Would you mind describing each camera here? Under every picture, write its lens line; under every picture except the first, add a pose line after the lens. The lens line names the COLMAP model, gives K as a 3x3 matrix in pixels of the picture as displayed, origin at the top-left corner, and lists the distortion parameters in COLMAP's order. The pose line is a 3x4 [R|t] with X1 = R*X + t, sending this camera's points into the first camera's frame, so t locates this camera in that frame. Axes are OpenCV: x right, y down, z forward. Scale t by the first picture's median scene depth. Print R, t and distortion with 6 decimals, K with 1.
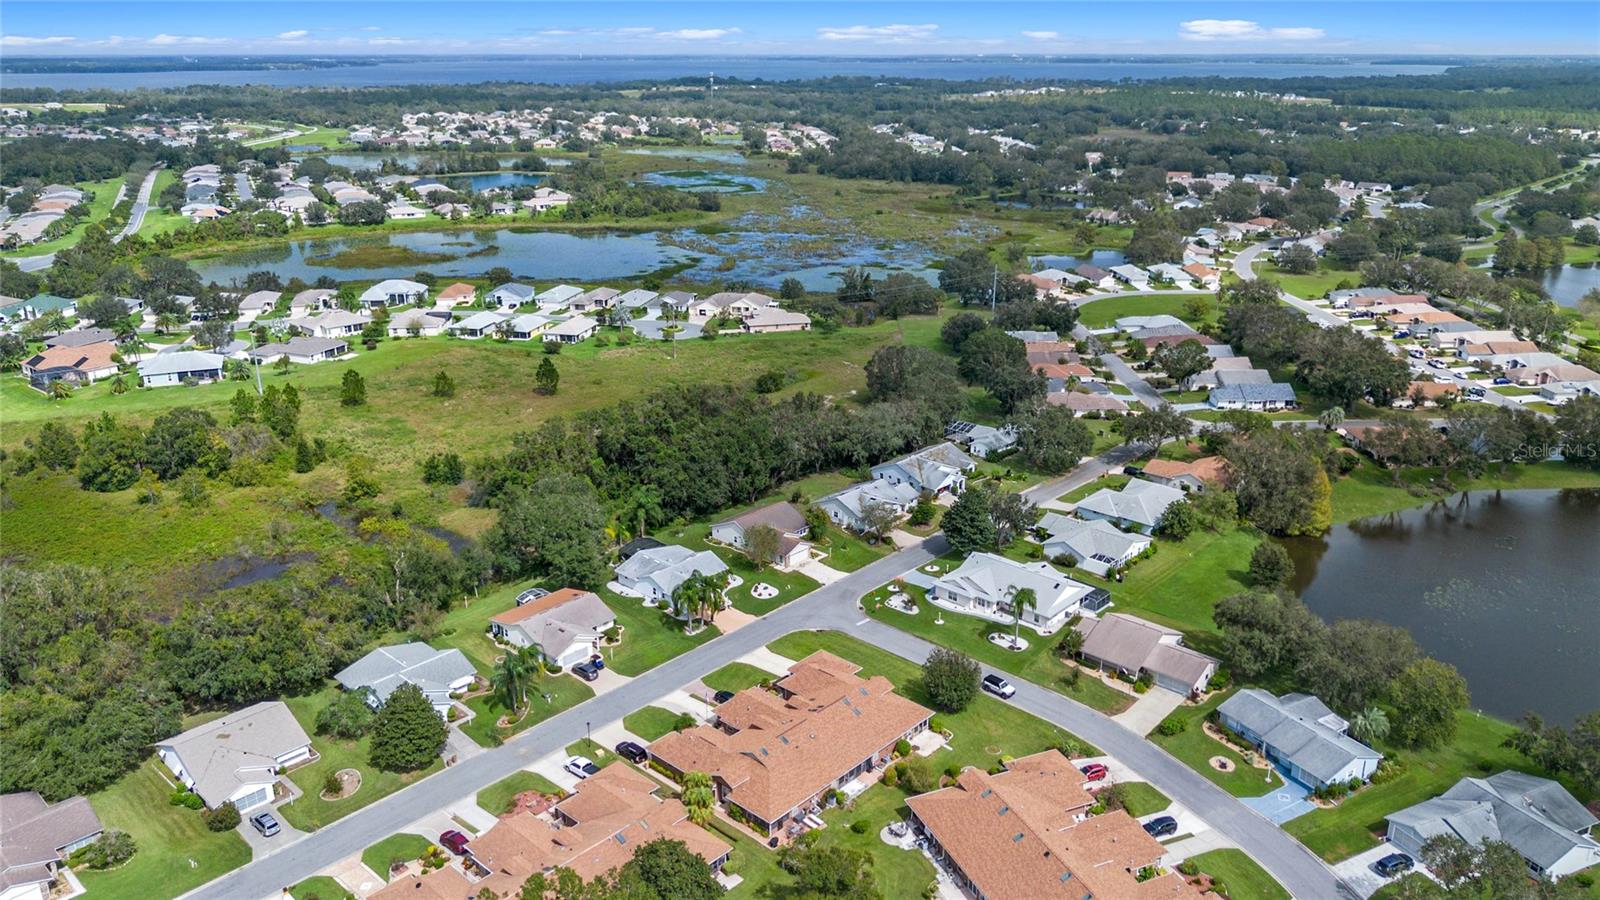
lens RADIAL K [[1149.5, 0, 813.3], [0, 1149.5, 465.8], [0, 0, 1]] dist [0.030784, -0.054844]
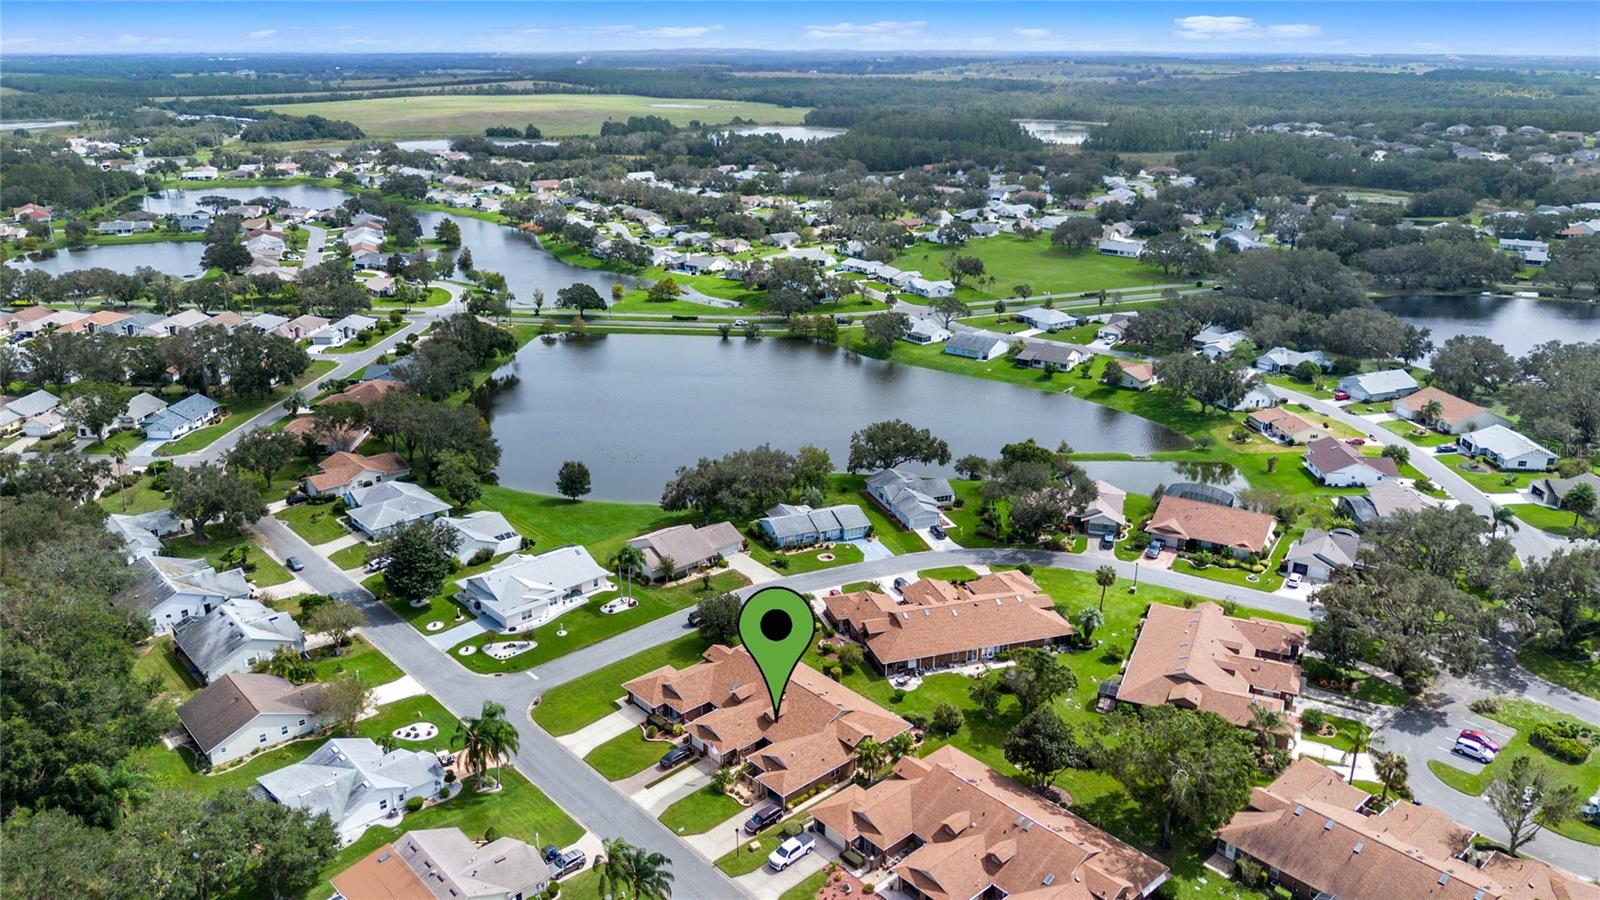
lens RADIAL K [[1149.5, 0, 795.9], [0, 1149.5, 443.3], [0, 0, 1]] dist [0.030784, -0.054844]
pose [[0.103595, -0.323817, 0.940431, -0.539269], [0.336781, 0.901086, 0.273171, -0.153427], [-0.935867, 0.288420, 0.202403, 0.415195]]
